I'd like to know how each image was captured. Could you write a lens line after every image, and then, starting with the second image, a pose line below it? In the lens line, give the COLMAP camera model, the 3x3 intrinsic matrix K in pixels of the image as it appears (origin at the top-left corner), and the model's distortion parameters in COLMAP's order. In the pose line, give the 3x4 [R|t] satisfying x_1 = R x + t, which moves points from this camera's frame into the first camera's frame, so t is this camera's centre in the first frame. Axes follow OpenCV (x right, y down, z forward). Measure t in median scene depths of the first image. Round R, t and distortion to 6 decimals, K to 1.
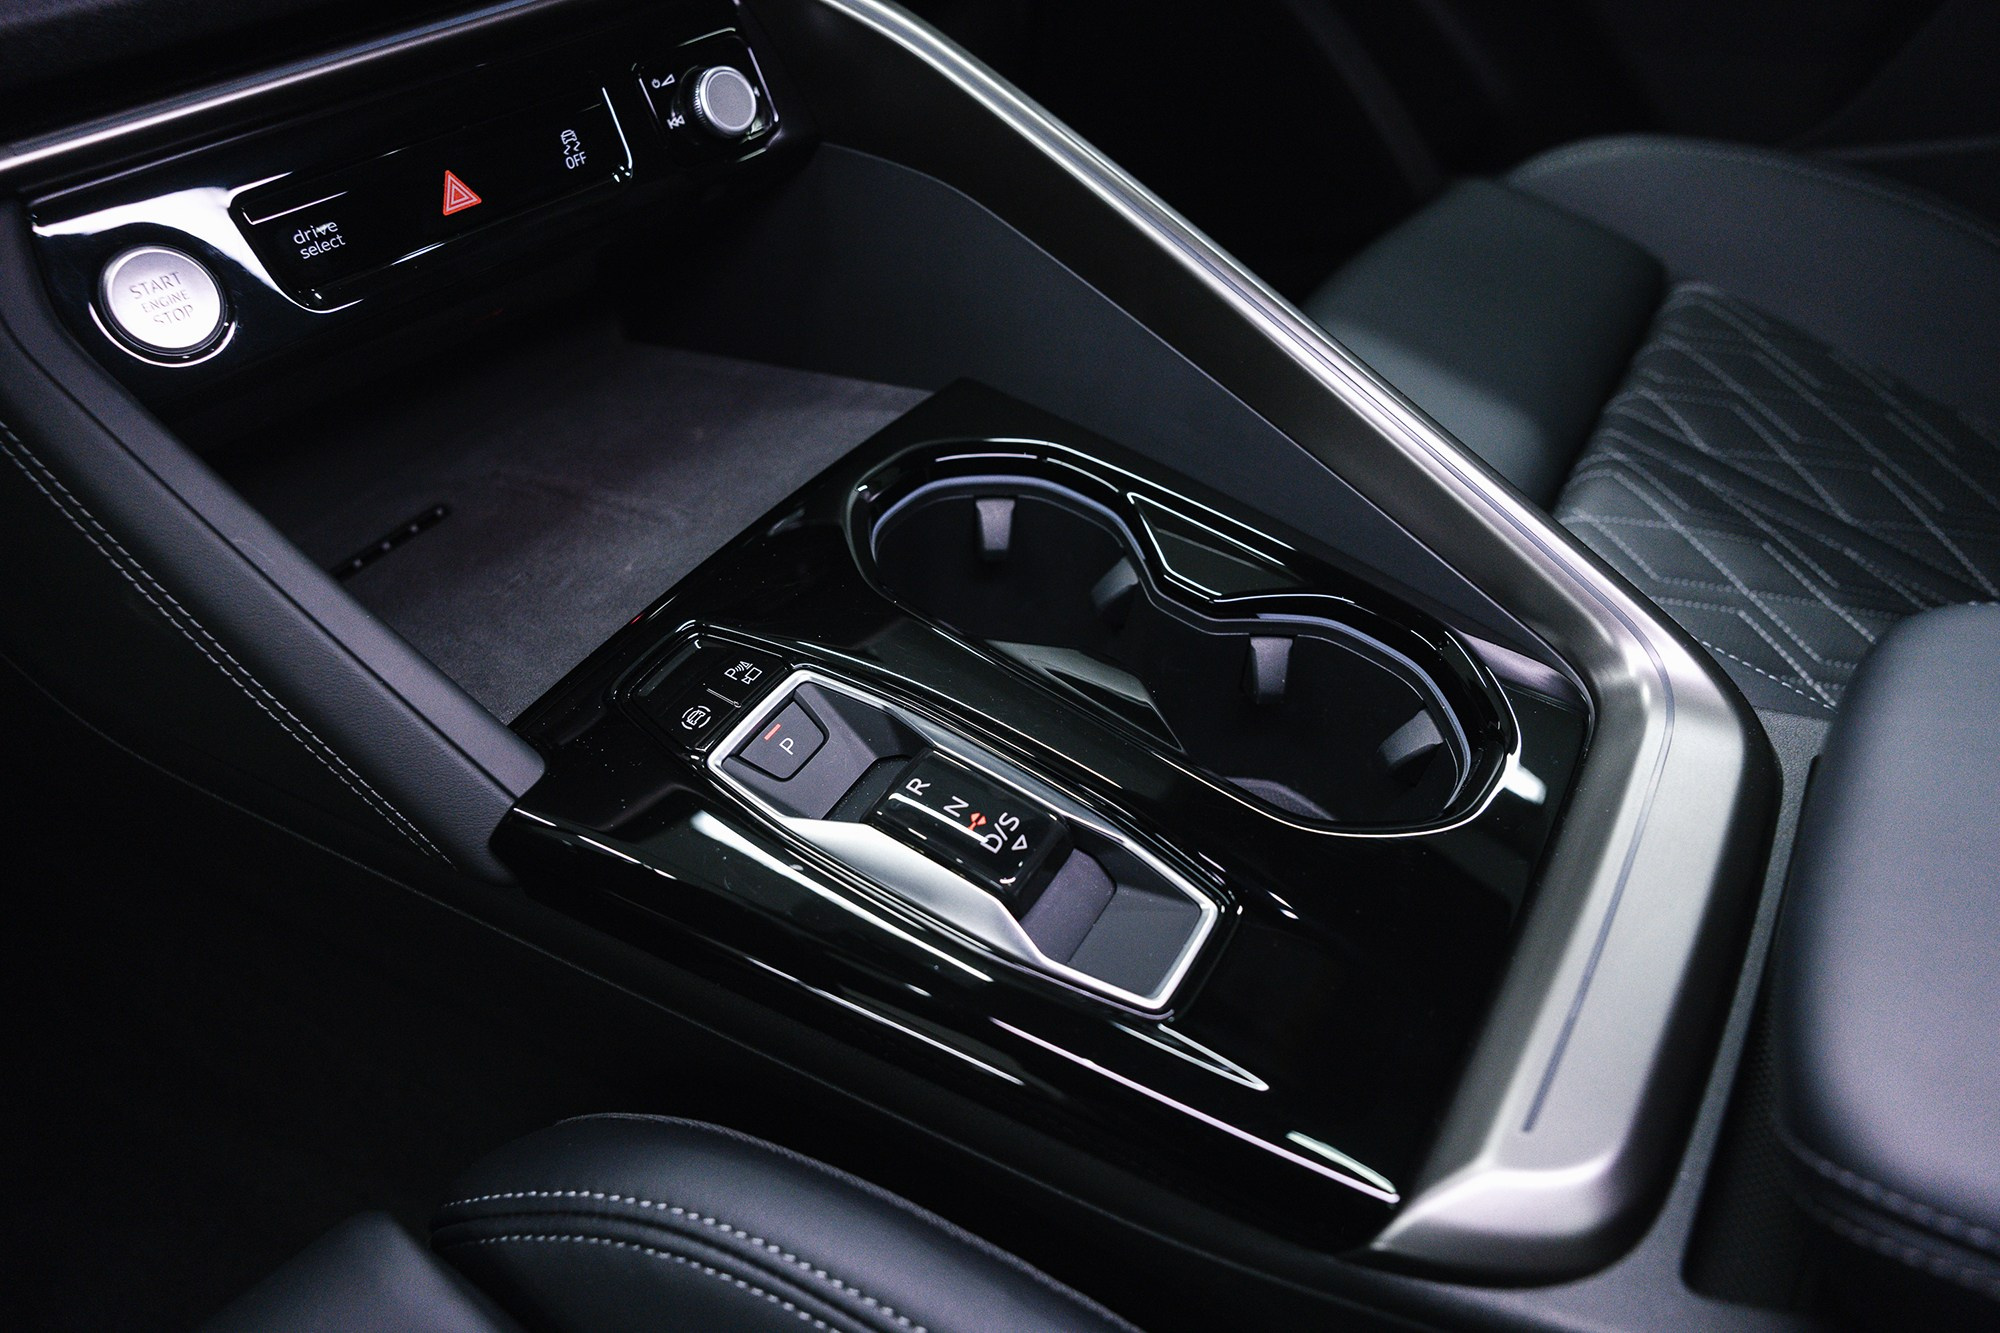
lens RADIAL K [[1350.2, 0, 993.0], [0, 1350.2, 668.0], [0, 0, 1]] dist [0.015478, -0.001807]
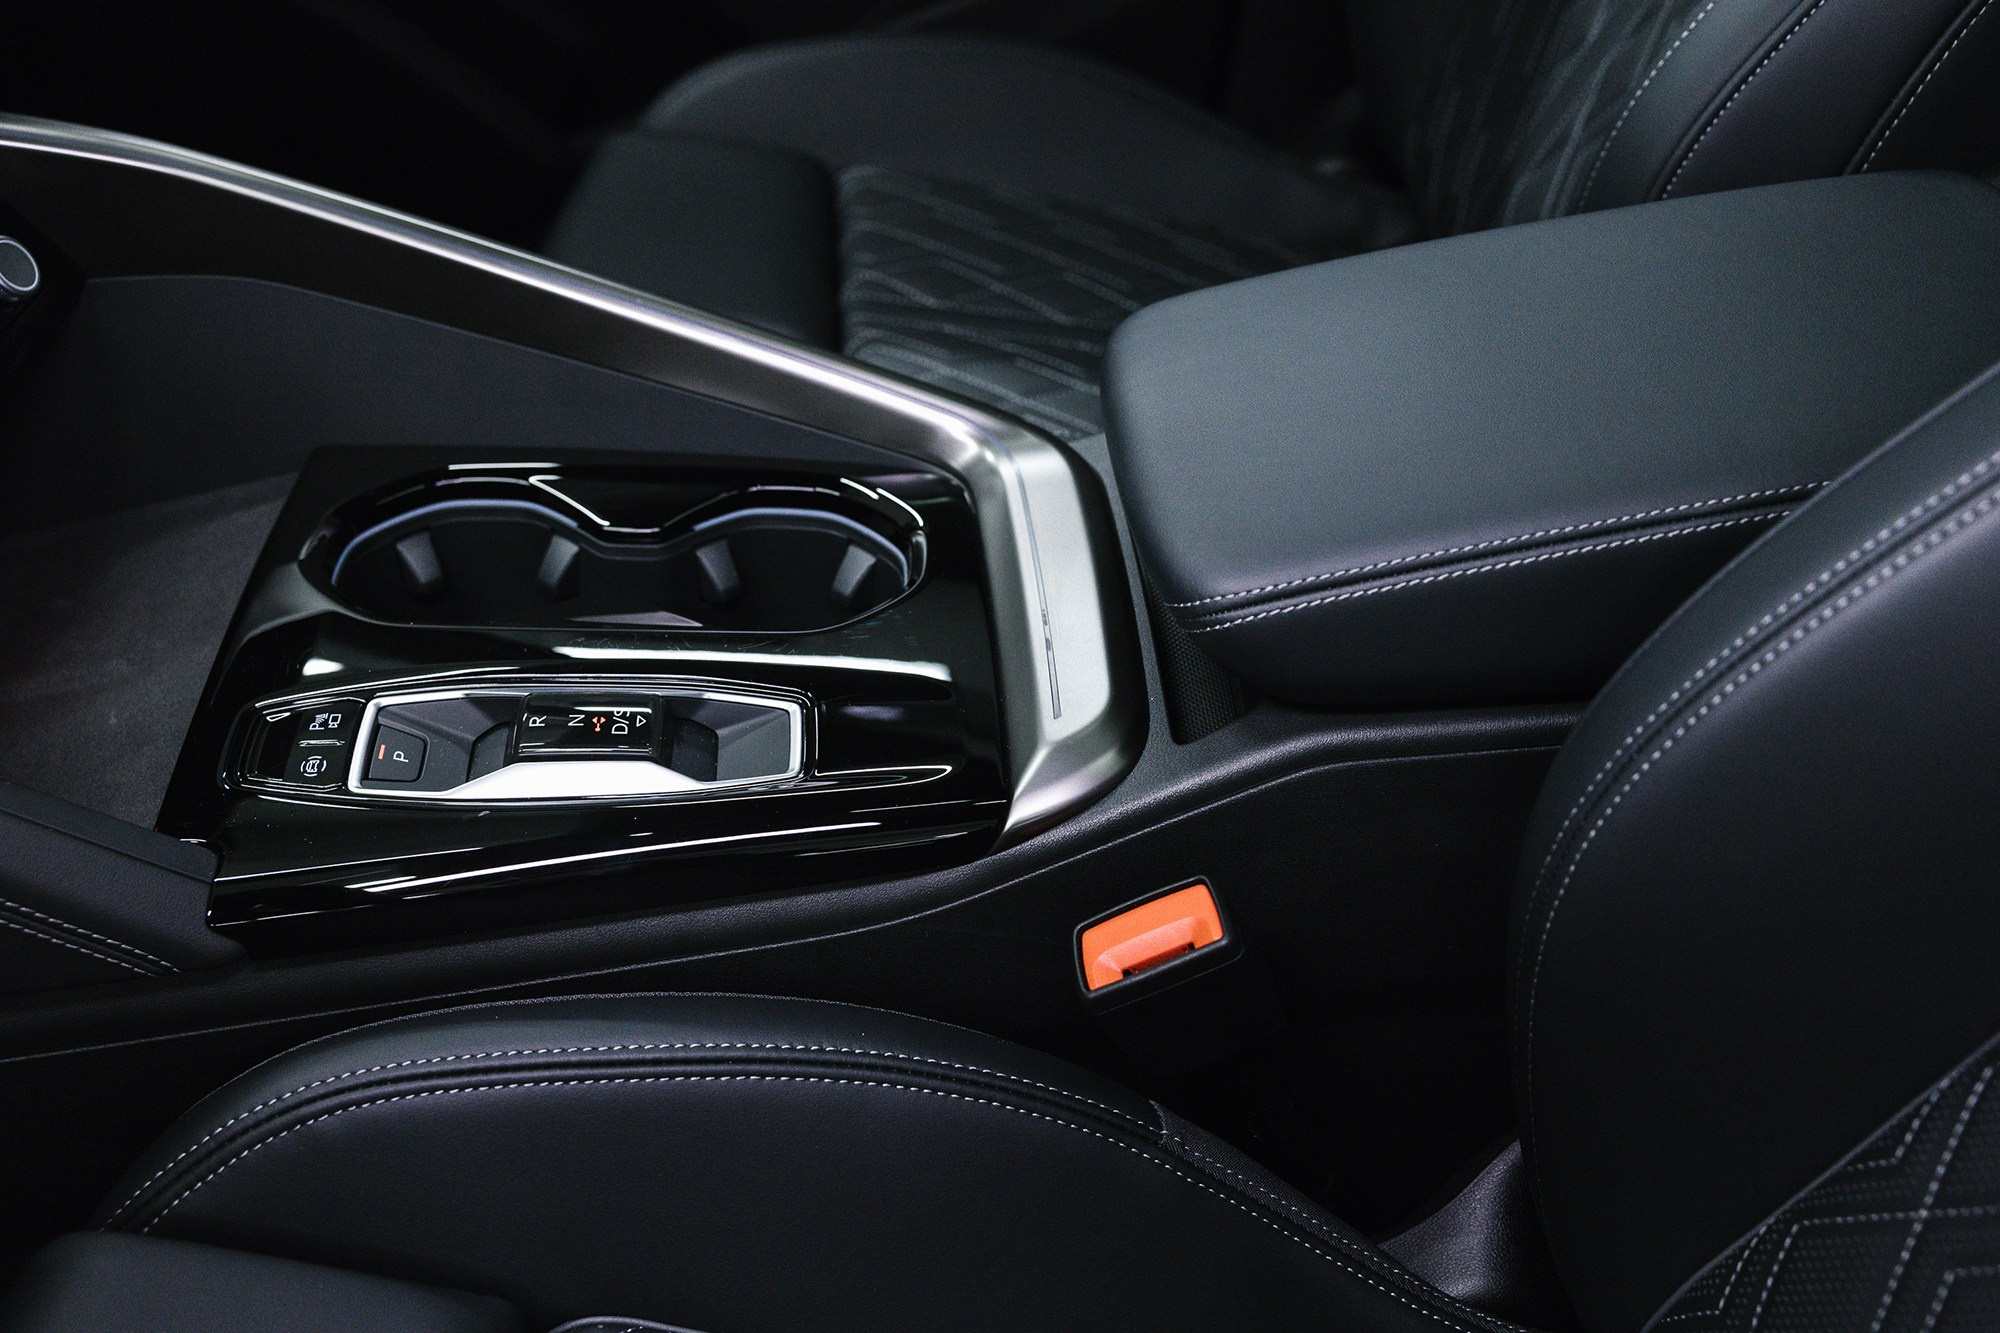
lens RADIAL K [[2068.7, 0, 1000.0], [0, 2068.7, 666.5], [0, 0, 1]] dist [0.006701, 0.015816]
pose [[0.805677, -0.387260, 0.448235, -0.295392], [0.430661, 0.902496, 0.005638, 0.116826], [-0.406714, 0.188495, 0.893898, -0.457090]]
